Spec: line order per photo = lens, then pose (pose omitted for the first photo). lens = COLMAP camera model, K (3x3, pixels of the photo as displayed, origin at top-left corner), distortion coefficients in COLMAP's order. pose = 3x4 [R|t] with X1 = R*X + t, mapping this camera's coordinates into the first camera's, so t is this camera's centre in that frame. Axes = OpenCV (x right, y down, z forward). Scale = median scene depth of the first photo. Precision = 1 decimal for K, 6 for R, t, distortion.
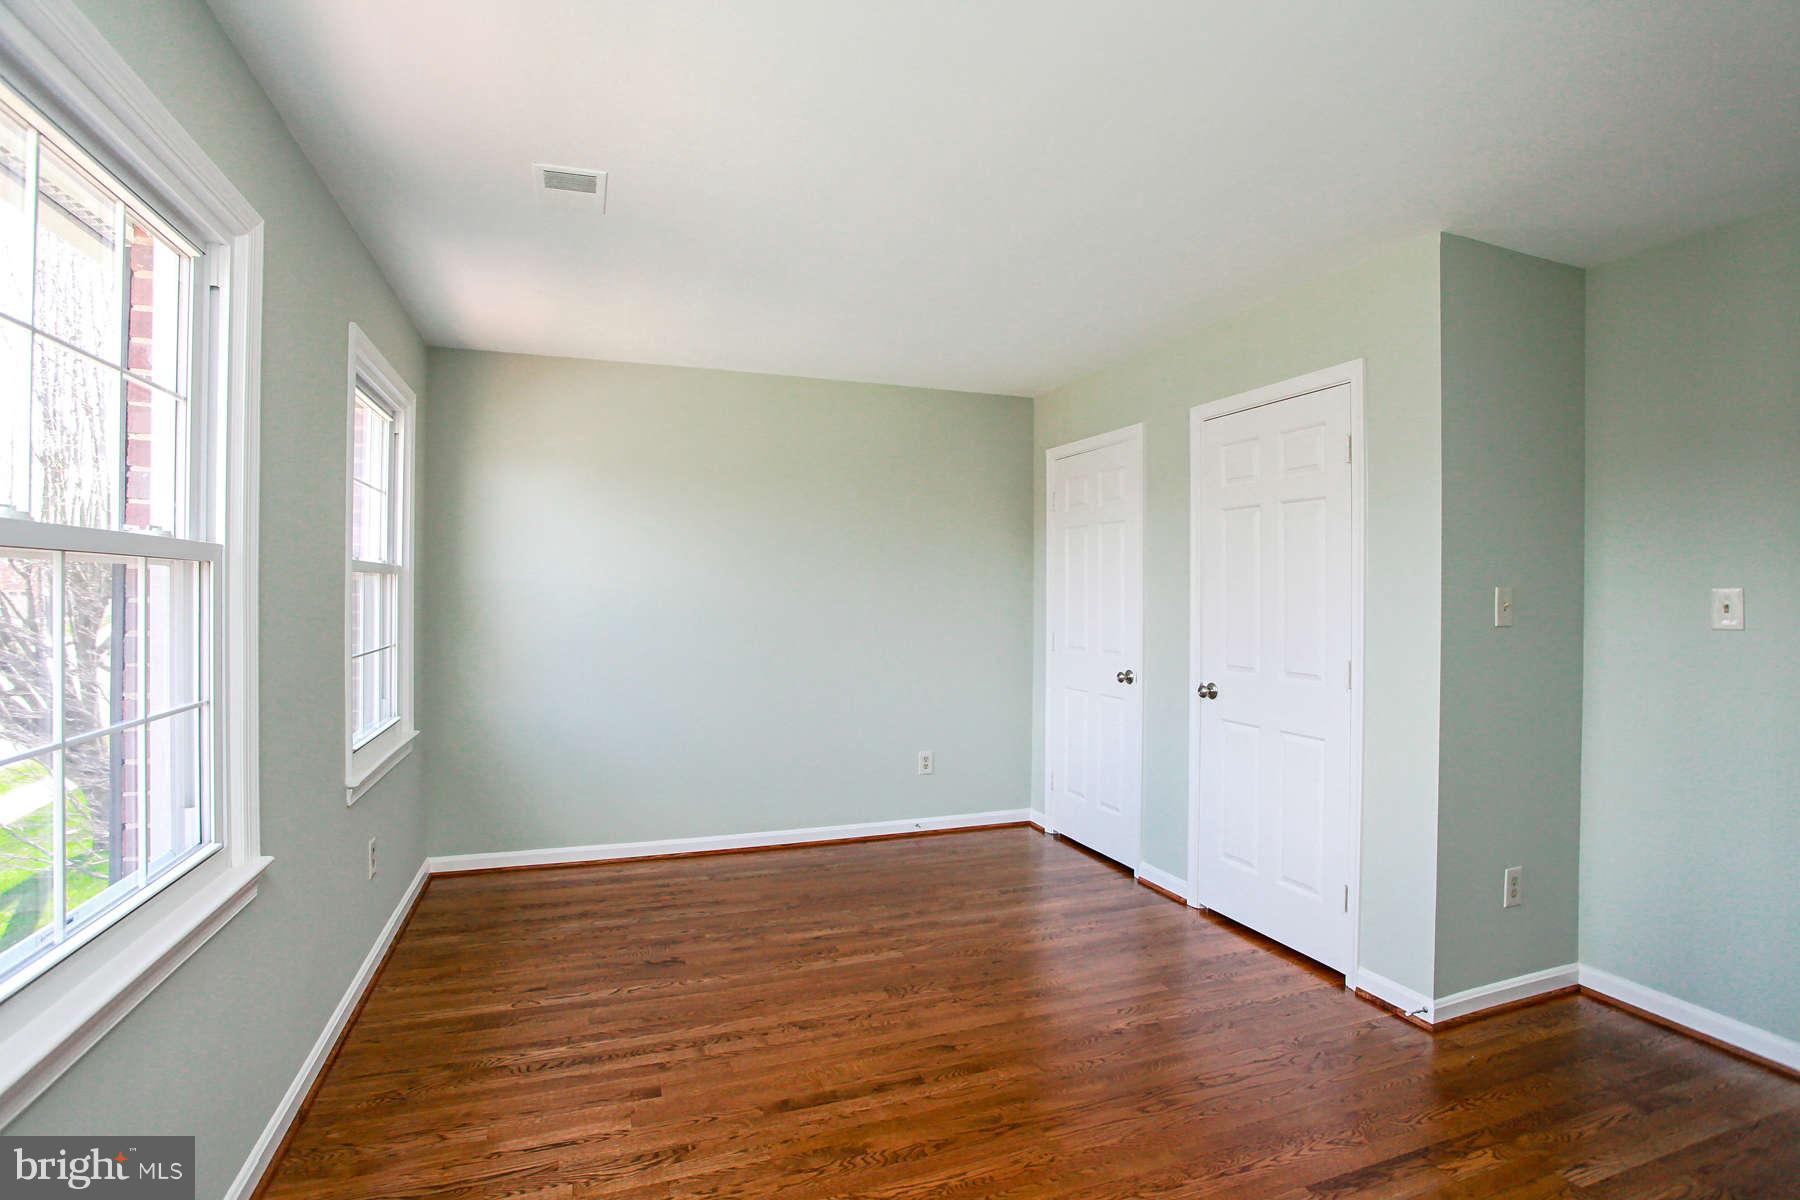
lens RADIAL K [[870.3, 0, 888.4], [0, 870.3, 581.1], [0, 0, 1]] dist [-0.055472, 0.000094]
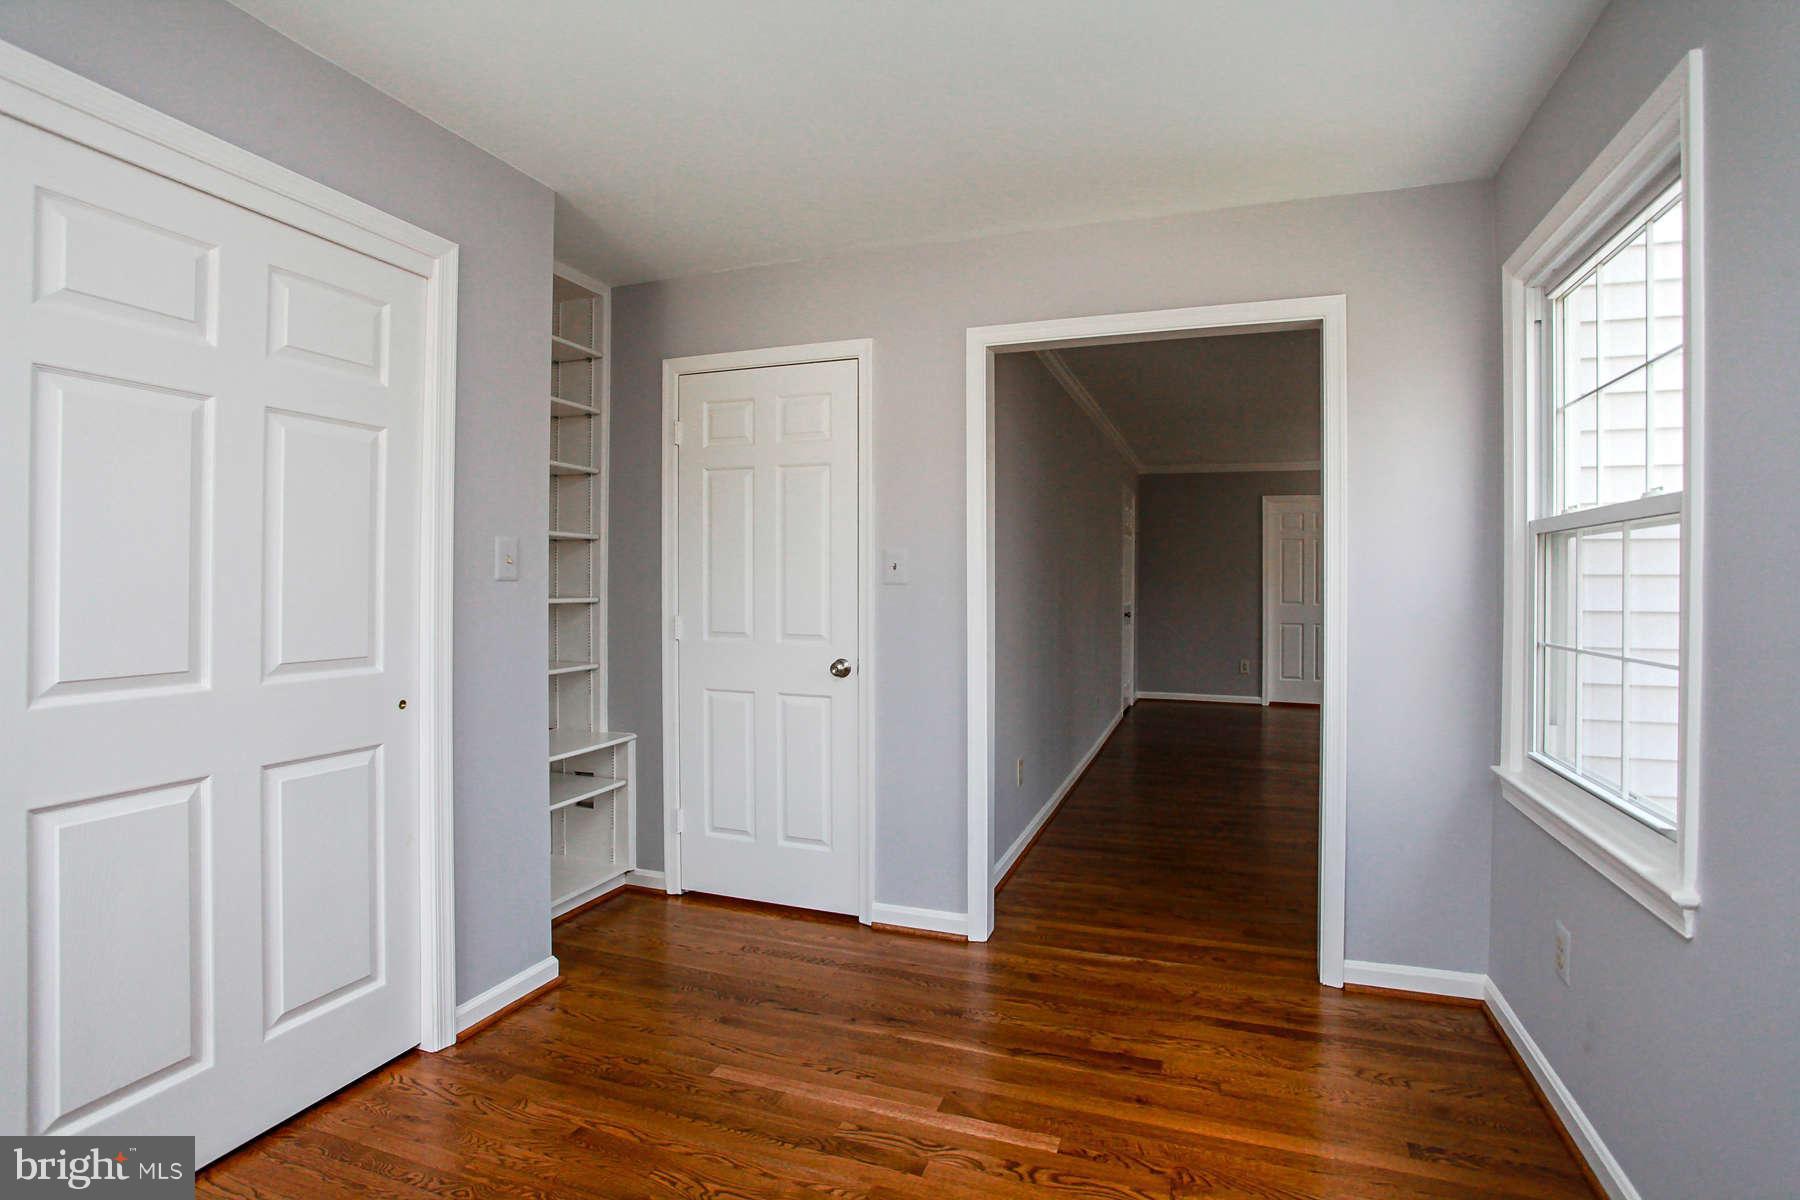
lens RADIAL K [[721.4, 0, 900.1], [0, 721.4, 551.5], [0, 0, 1]] dist [-0.000699, -0.000008]
pose [[0.602006, -0.009440, 0.798436, -0.174770], [0.003322, 0.999951, 0.009318, 0.000107], [-0.798485, -0.002957, 0.602008, 0.482223]]
